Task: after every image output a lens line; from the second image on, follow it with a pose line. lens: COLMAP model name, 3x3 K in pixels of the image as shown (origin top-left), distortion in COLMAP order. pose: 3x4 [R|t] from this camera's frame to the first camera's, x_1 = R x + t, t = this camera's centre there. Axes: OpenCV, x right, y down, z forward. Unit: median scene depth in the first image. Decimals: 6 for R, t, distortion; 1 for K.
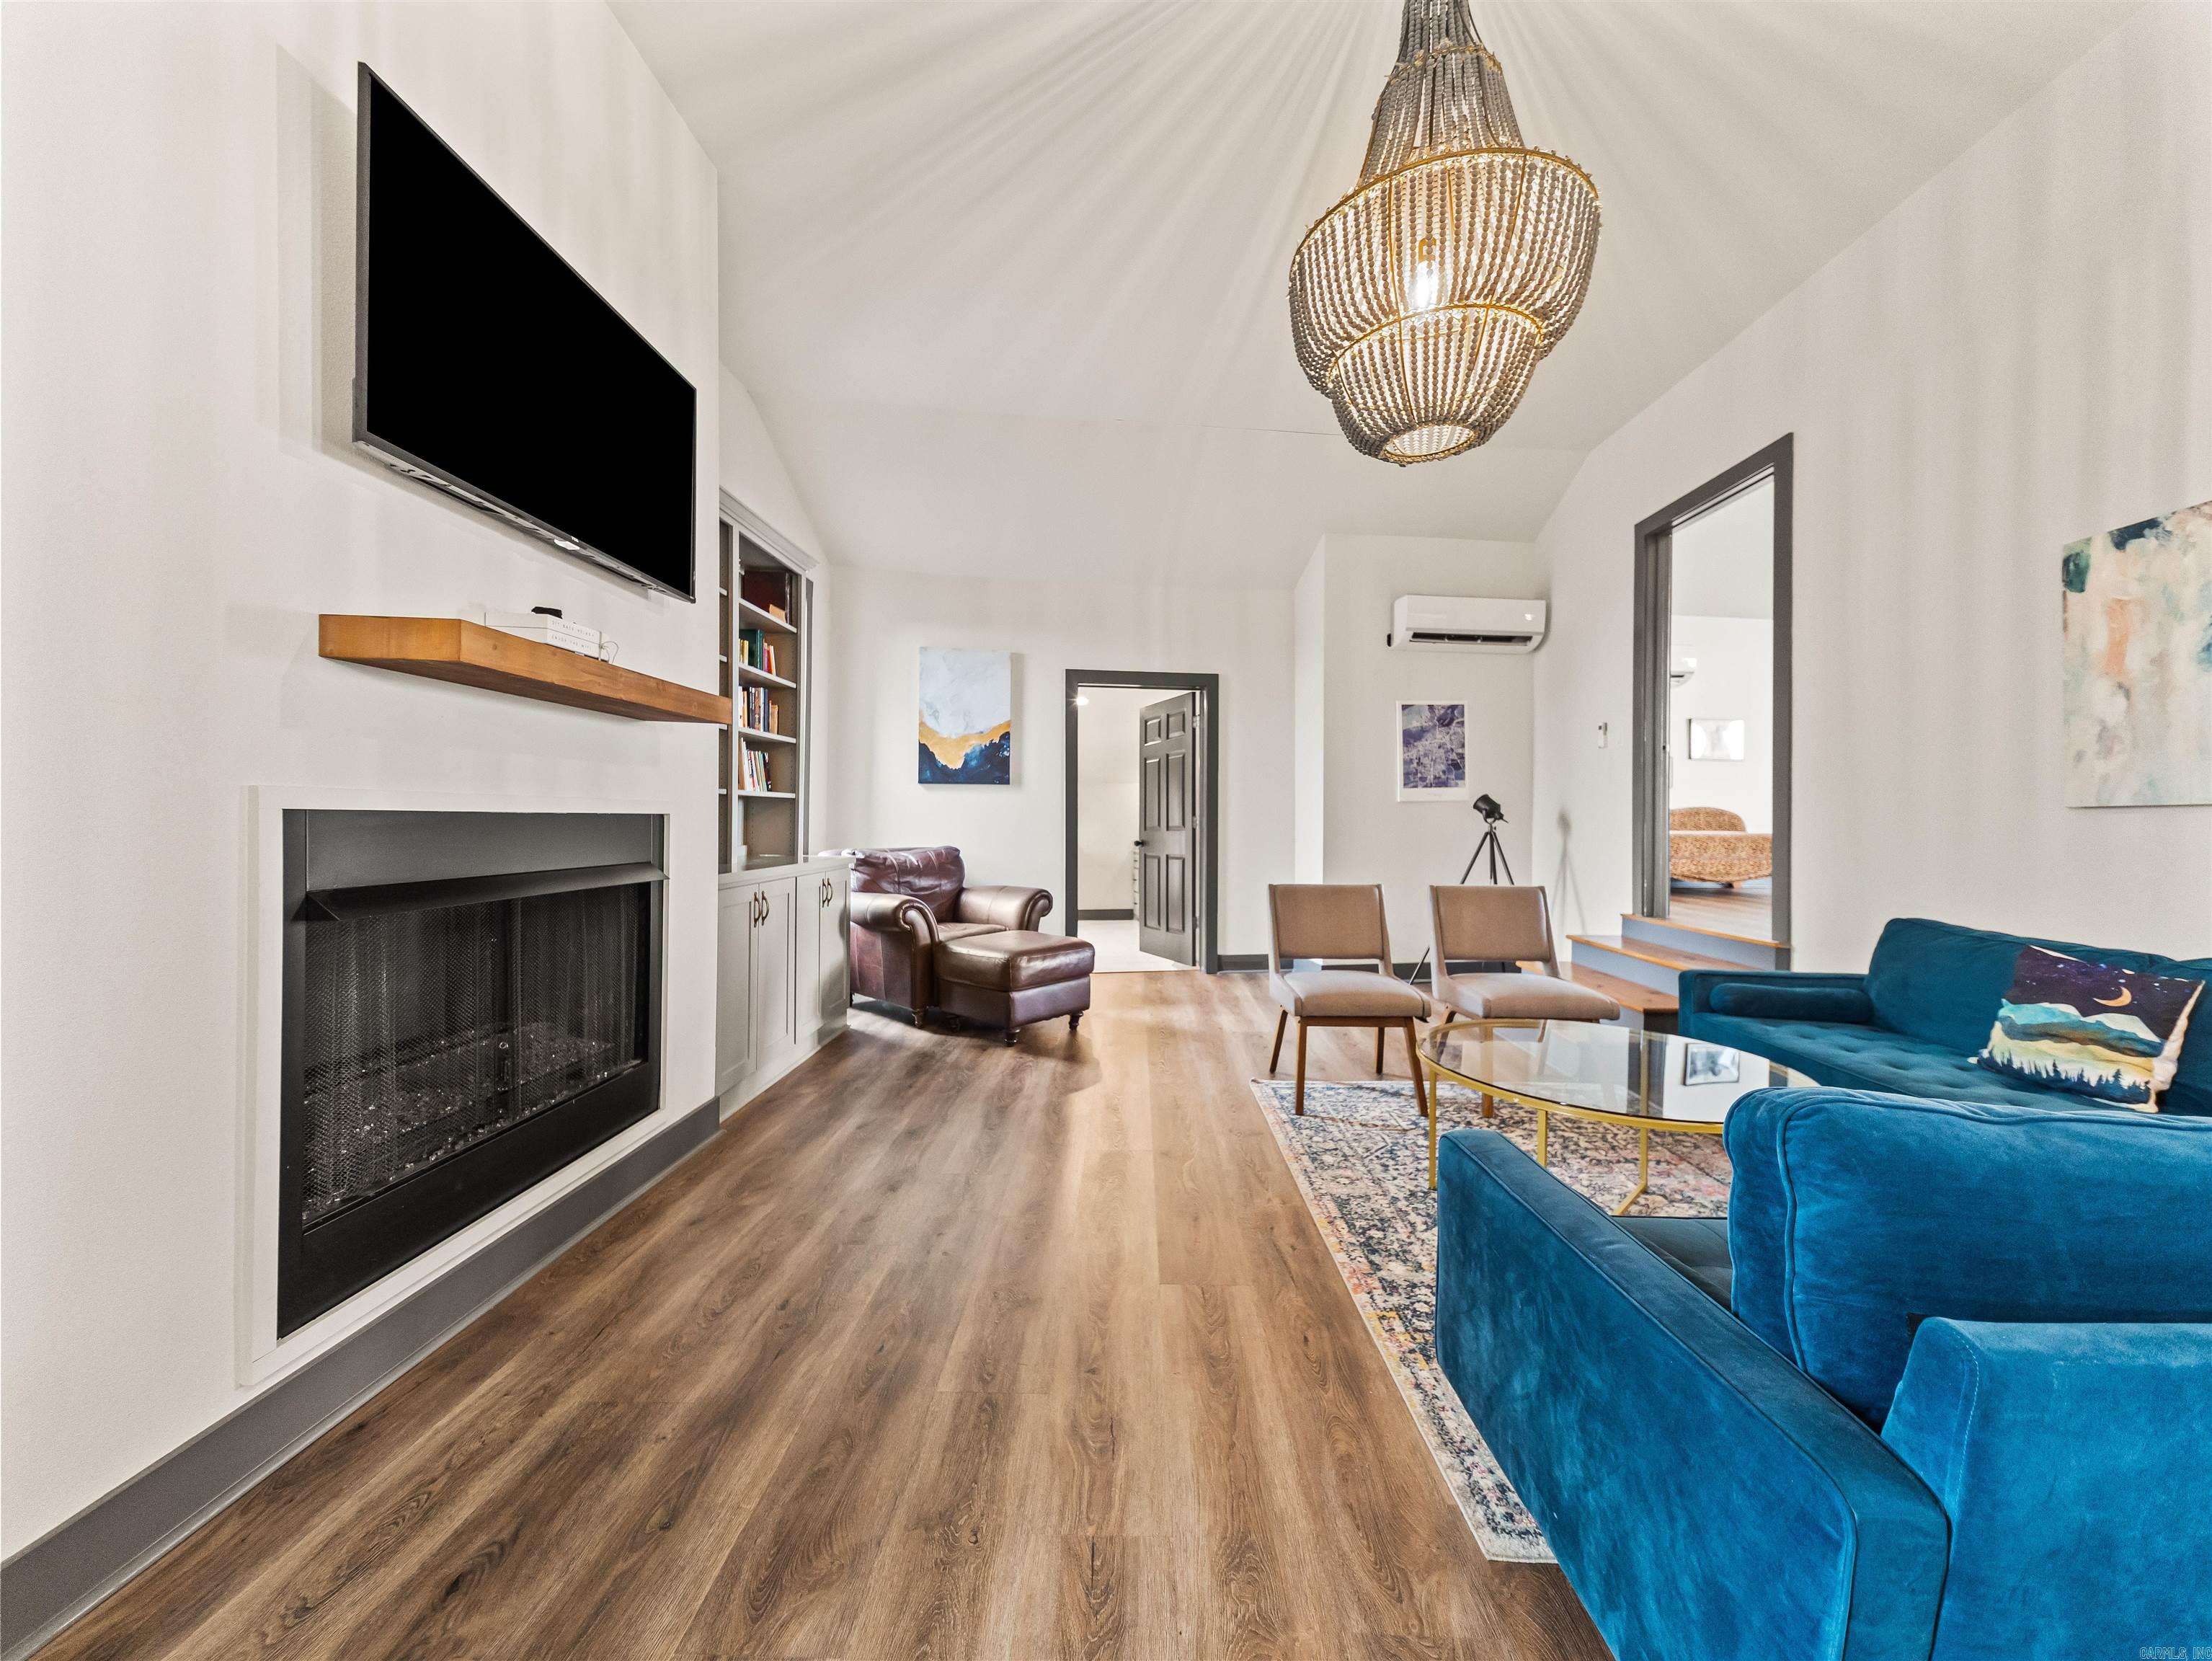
lens RADIAL K [[852.5, 0, 1106.0], [0, 852.5, 830.5], [0, 0, 1]] dist [0.033099, -0.012865]
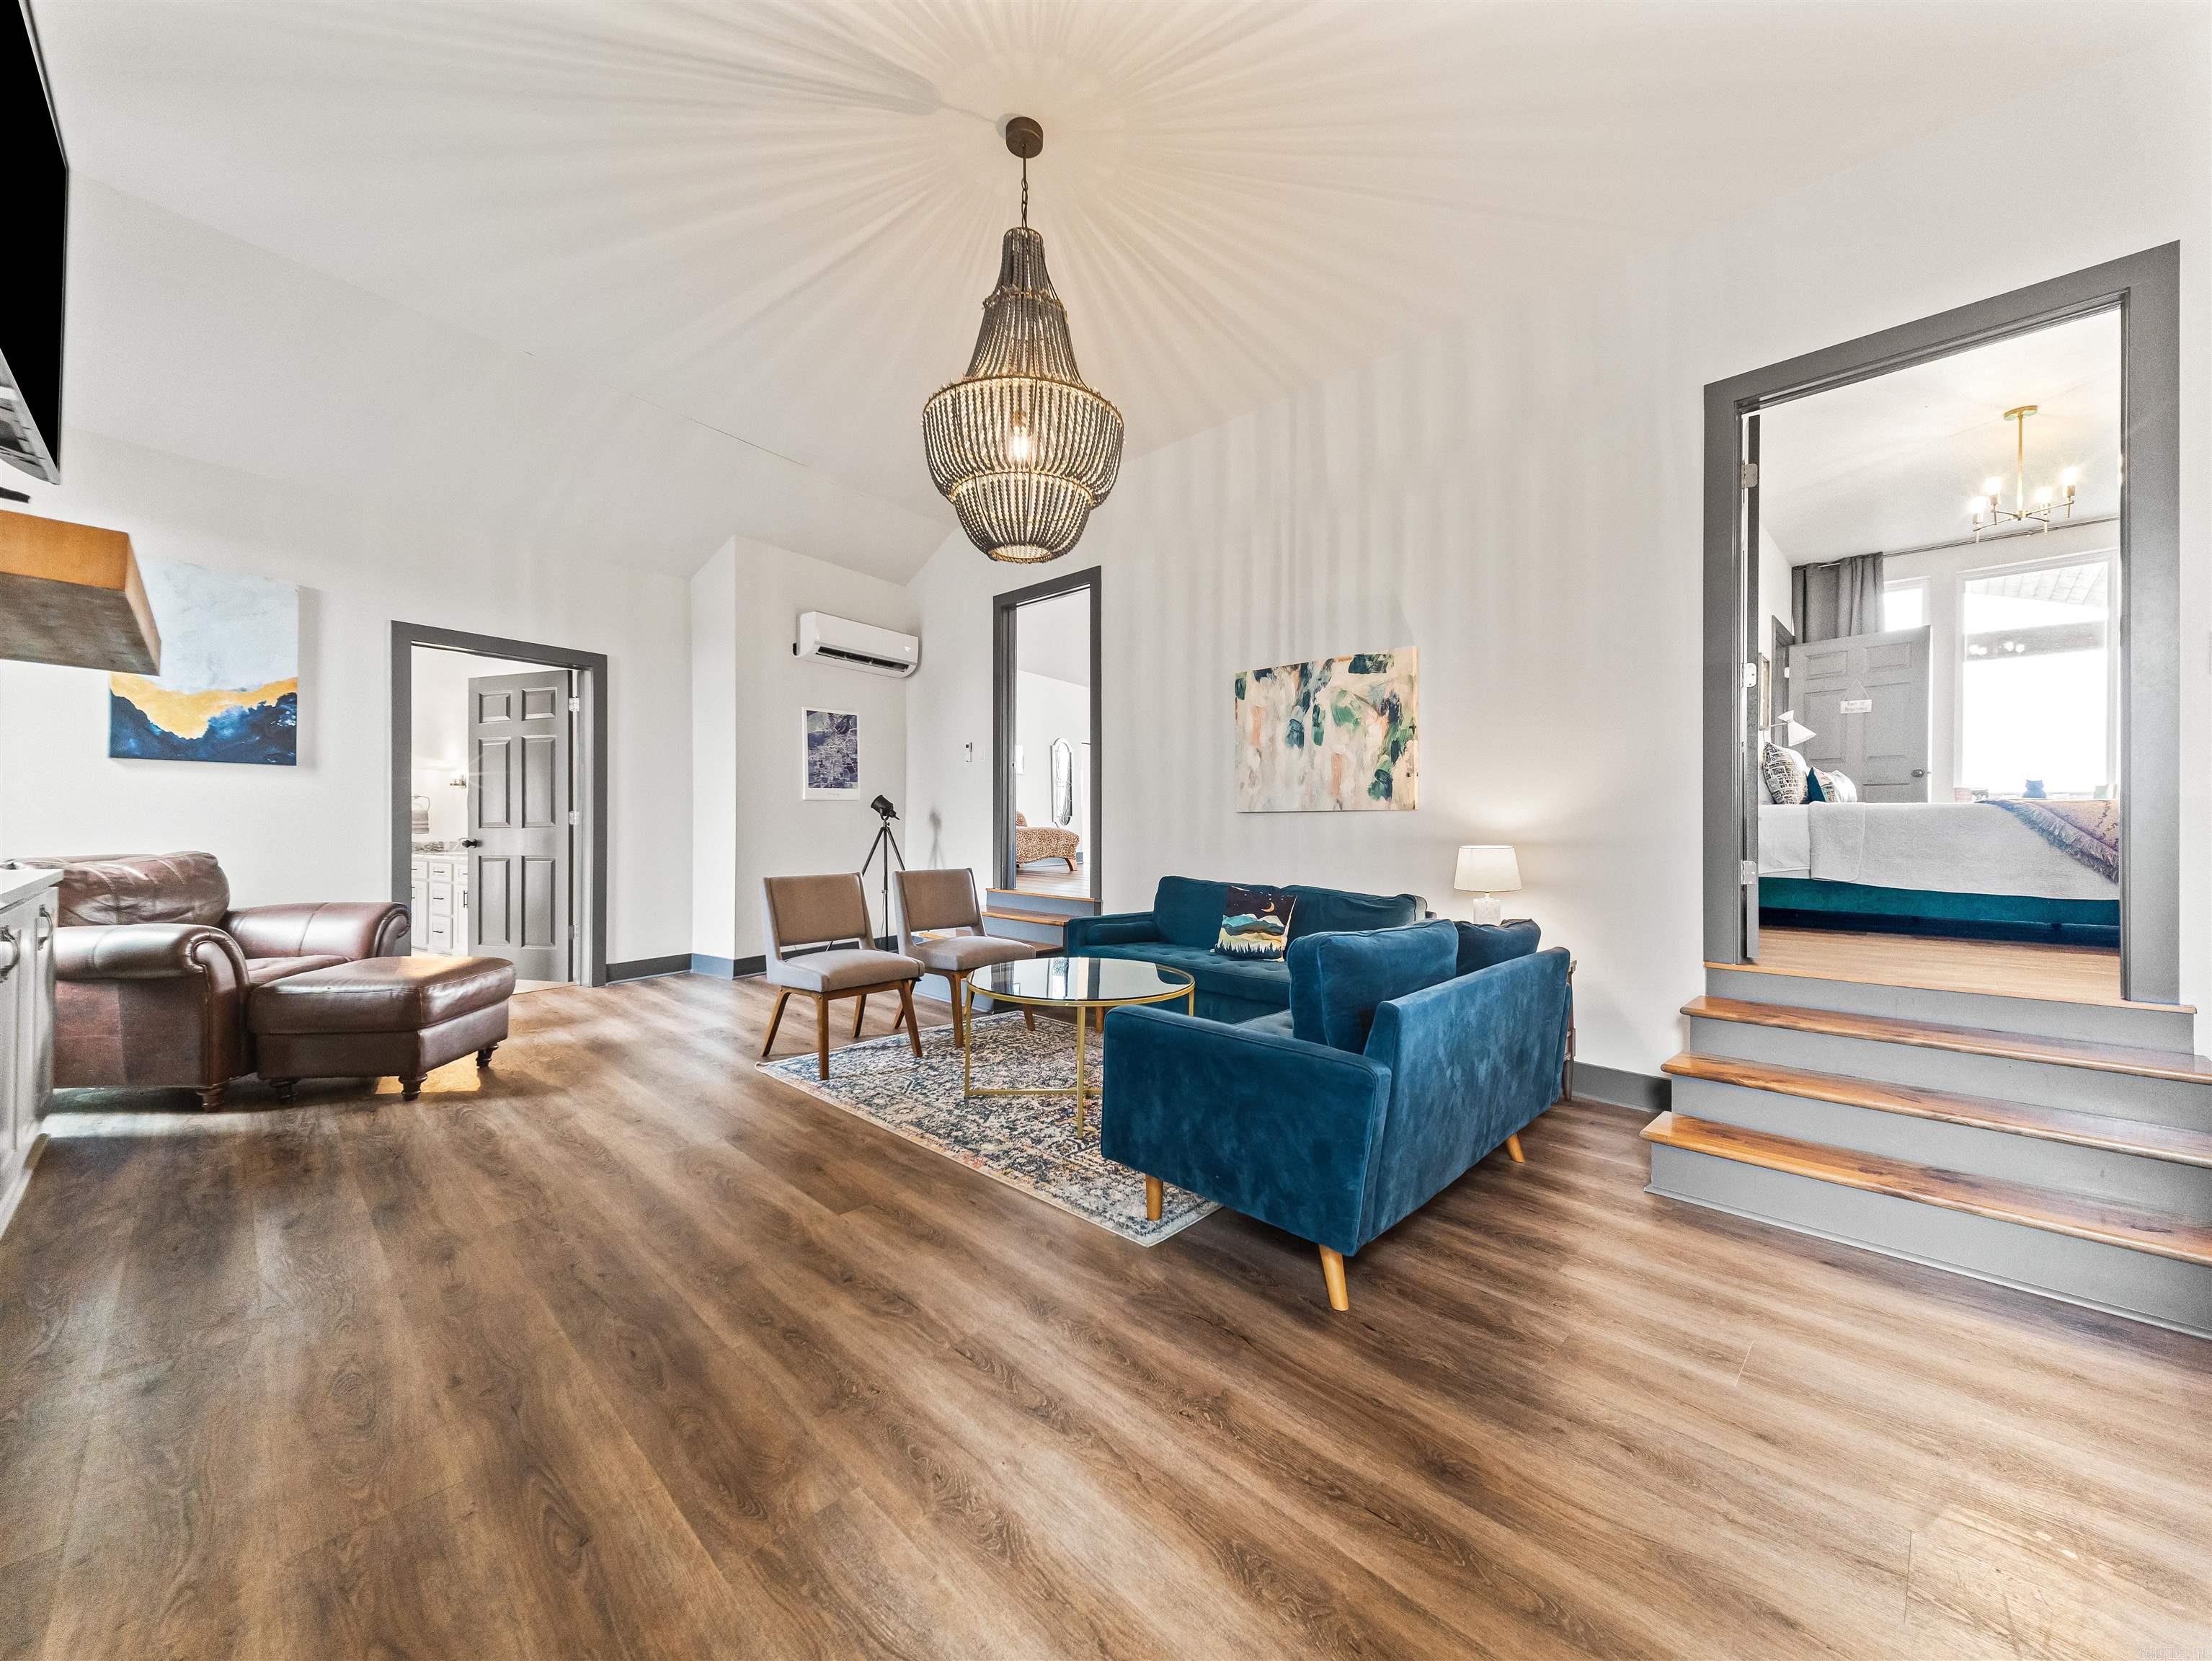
lens RADIAL K [[873.5, 0, 1109.3], [0, 873.5, 824.6], [0, 0, 1]] dist [0.022310, -0.000353]
pose [[0.666789, -0.002220, 0.745243, -0.388528], [0.004525, 0.999989, -0.001069, 0.001018], [-0.745233, 0.004085, 0.666792, -0.046327]]
